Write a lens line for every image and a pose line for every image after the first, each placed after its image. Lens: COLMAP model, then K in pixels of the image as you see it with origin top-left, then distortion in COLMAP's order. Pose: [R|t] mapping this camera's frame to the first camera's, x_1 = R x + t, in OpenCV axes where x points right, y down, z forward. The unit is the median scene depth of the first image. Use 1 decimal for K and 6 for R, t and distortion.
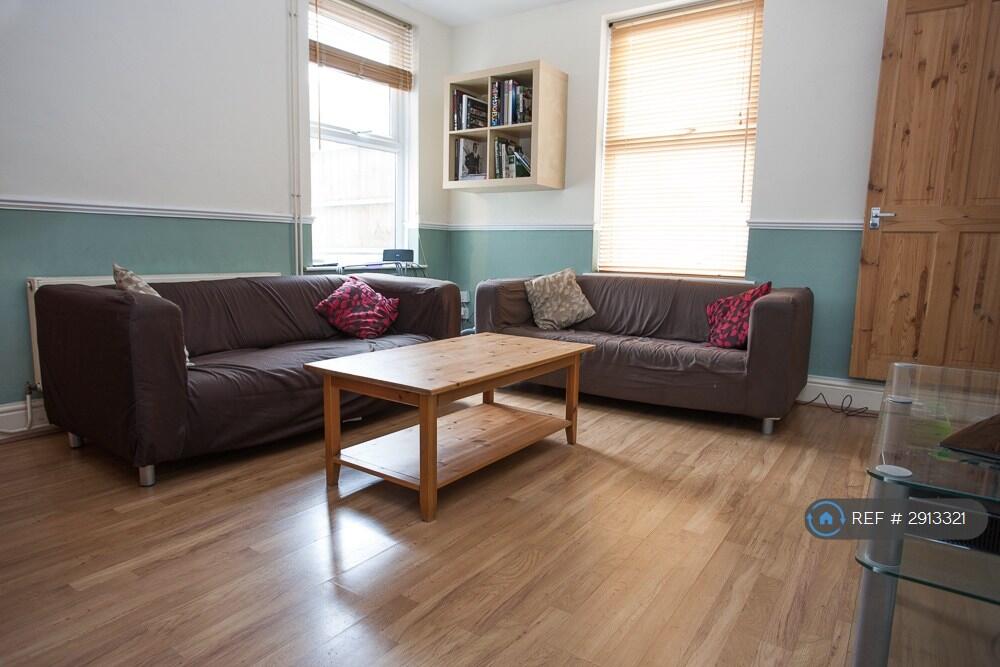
lens RADIAL K [[600.2, 0, 500.0], [0, 600.2, 333.5], [0, 0, 1]] dist [-0.023633, 0.002823]
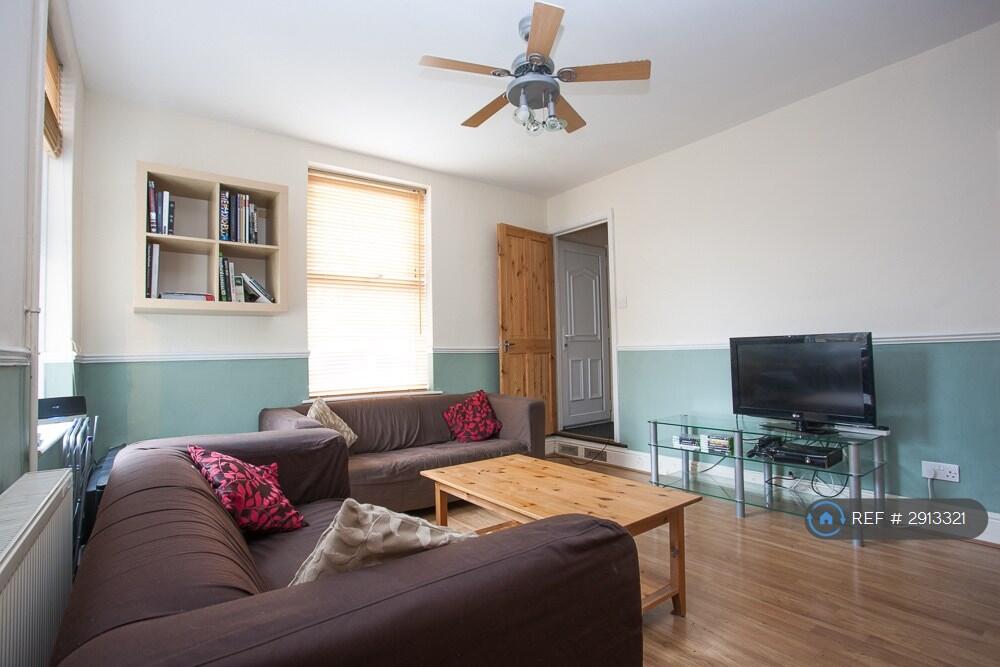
lens RADIAL K [[497.3, 0, 500.0], [0, 497.3, 333.5], [0, 0, 1]] dist [-0.057197, 0.000077]
pose [[0.294168, 0.010192, 0.955699, -0.589066], [0.163814, 0.984608, -0.060922, -0.118521], [-0.941611, 0.174478, 0.287971, 0.488221]]
